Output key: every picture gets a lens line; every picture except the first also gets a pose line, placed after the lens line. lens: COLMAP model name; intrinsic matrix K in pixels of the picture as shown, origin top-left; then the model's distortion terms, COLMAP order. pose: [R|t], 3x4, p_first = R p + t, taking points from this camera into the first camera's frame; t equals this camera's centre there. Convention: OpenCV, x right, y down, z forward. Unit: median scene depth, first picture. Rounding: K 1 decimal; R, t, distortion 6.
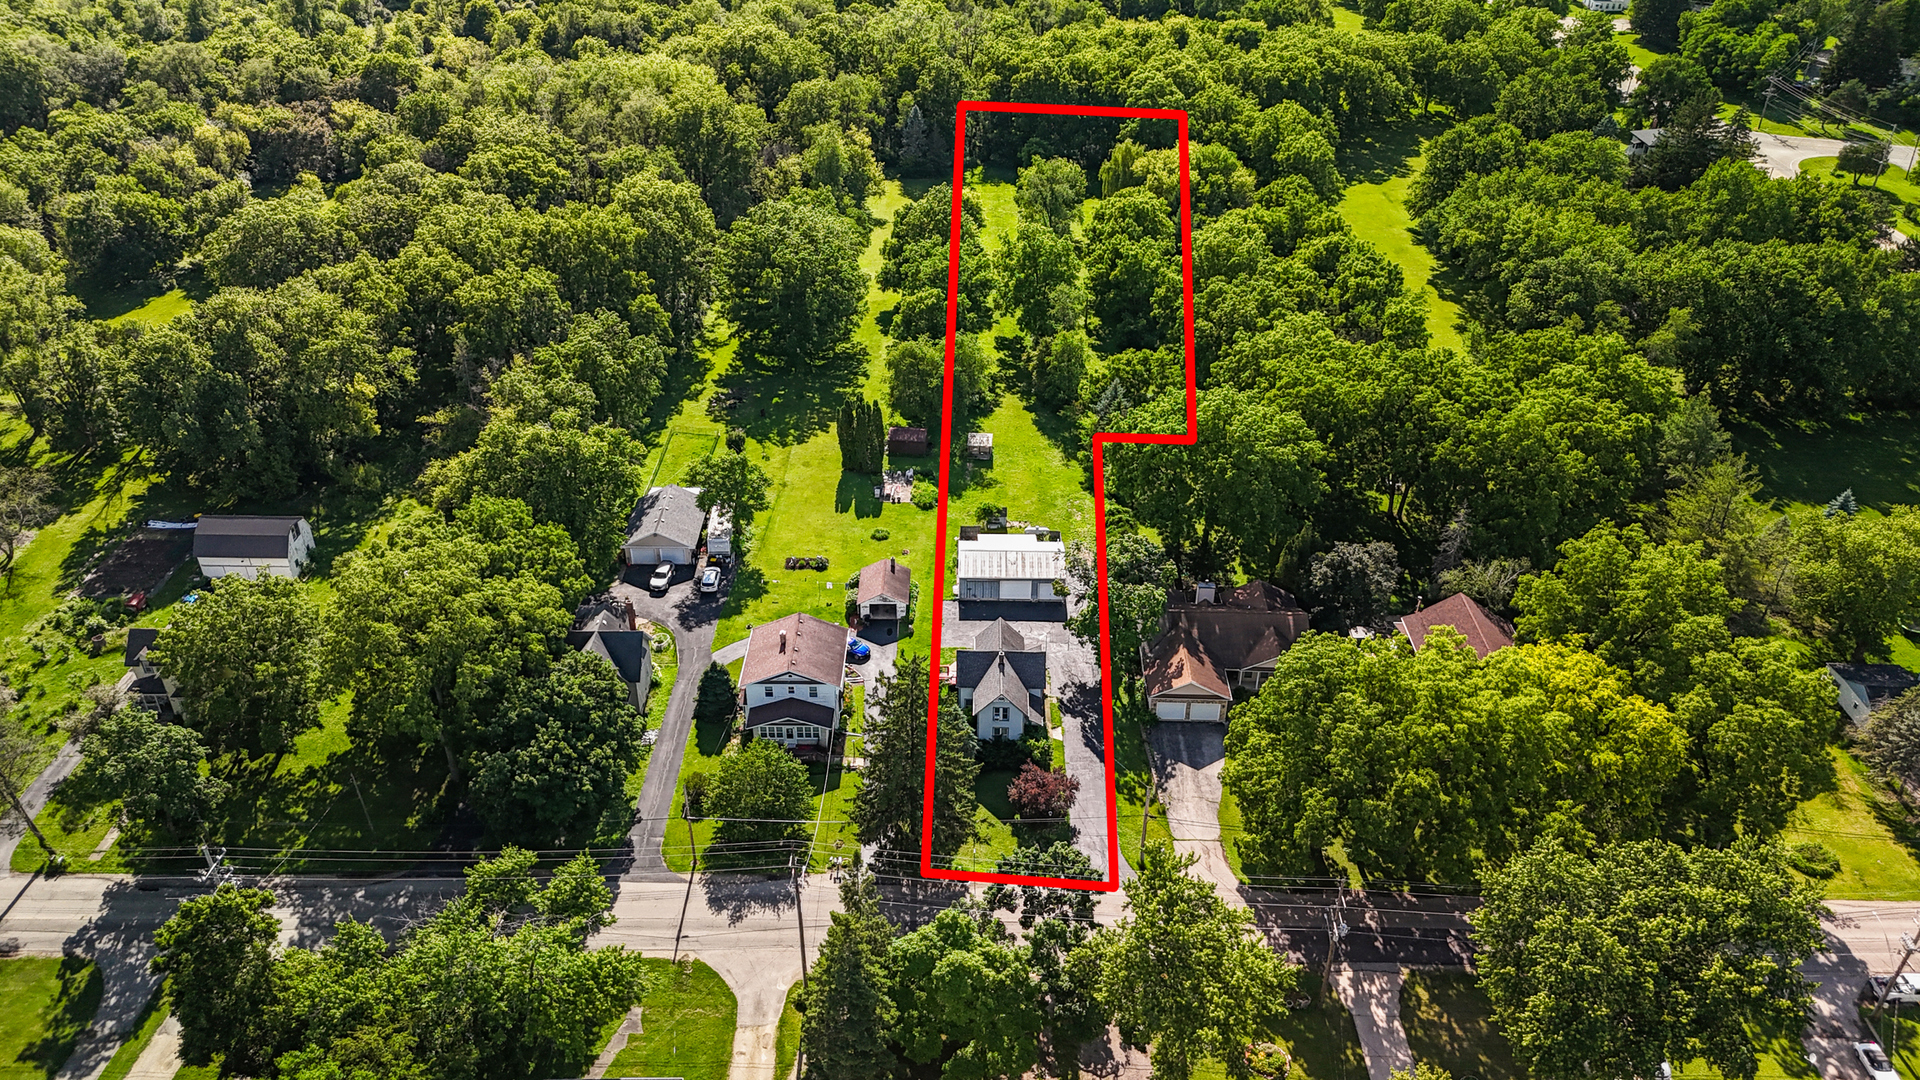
lens RADIAL K [[1409.5, 0, 960.0], [0, 1409.5, 540.0], [0, 0, 1]] dist [0.083748, -0.000293]
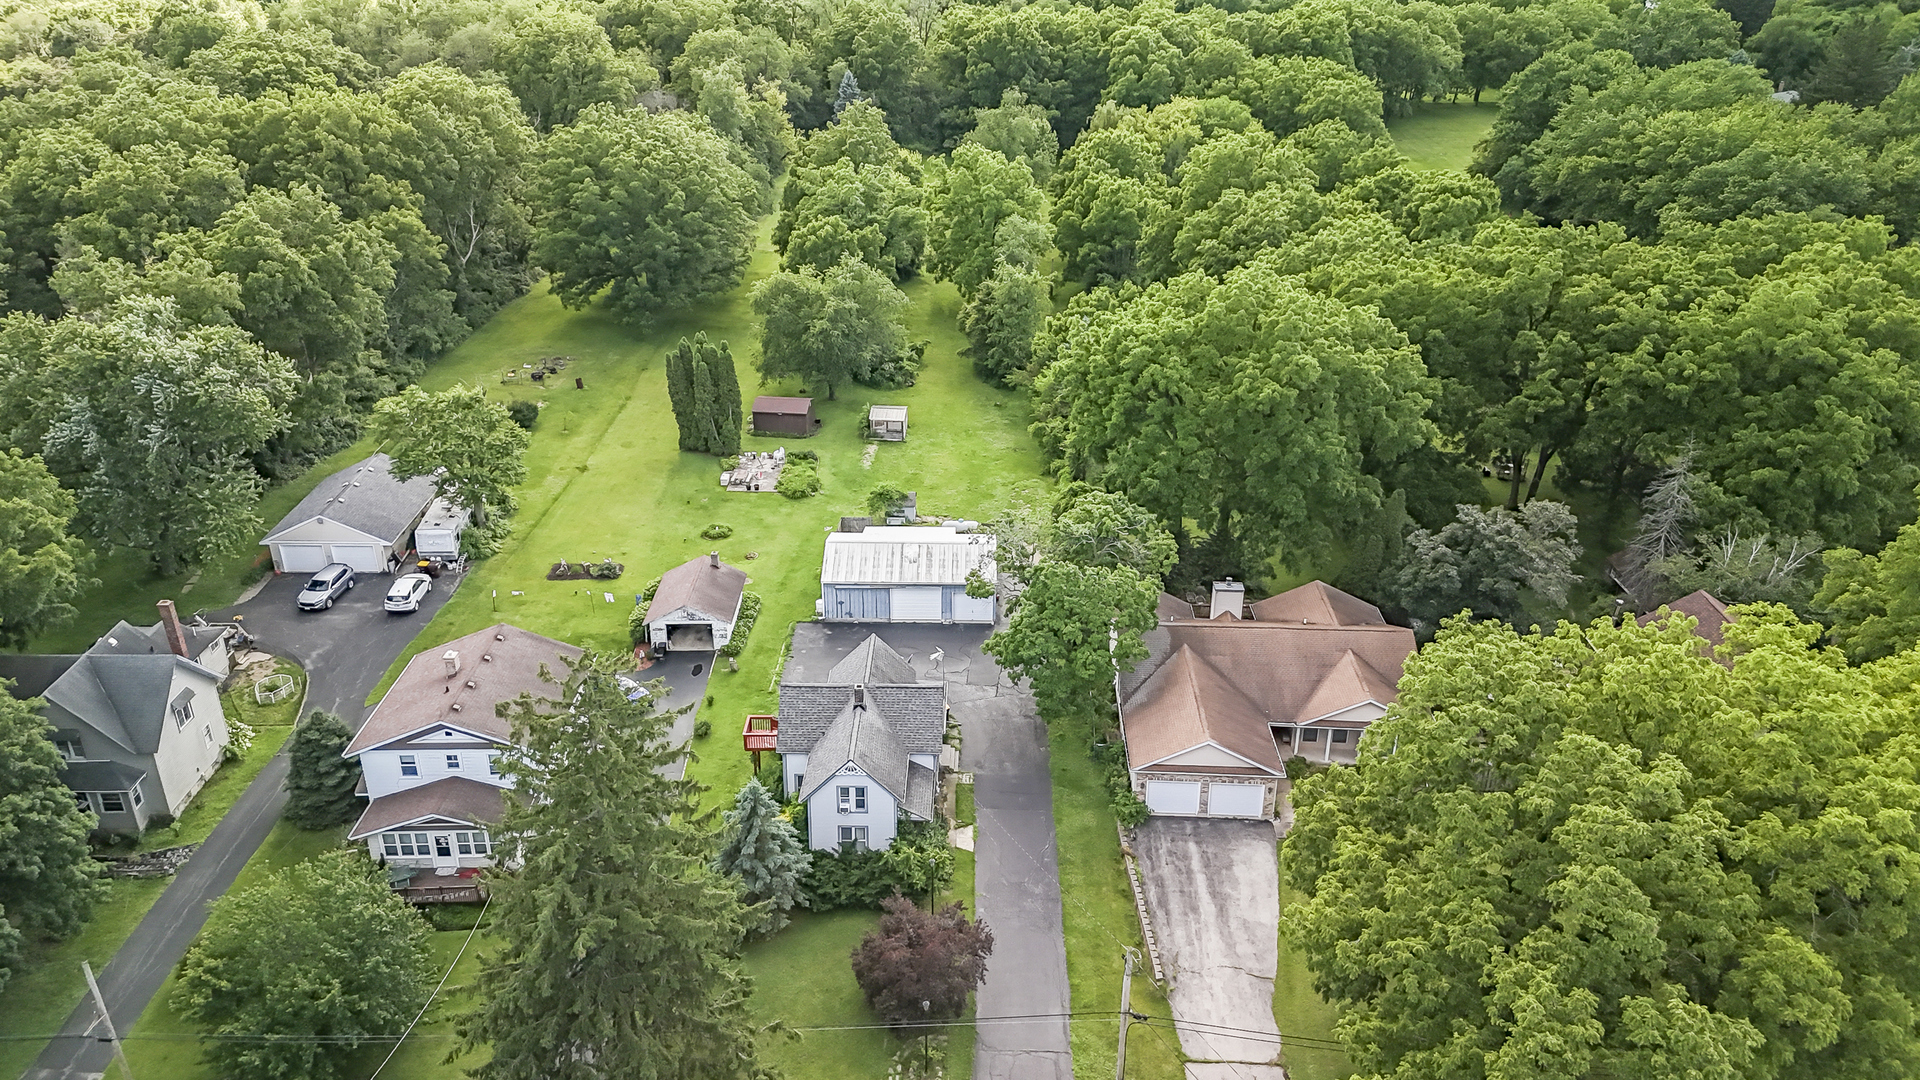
lens RADIAL K [[1370.8, 0, 960.0], [0, 1370.8, 540.0], [0, 0, 1]] dist [0.235244, -0.001389]
pose [[0.999980, -0.004130, -0.004696, 0.062020], [0.003663, 0.995428, -0.095449, 0.065088], [0.005069, 0.095430, 0.995423, 0.403529]]
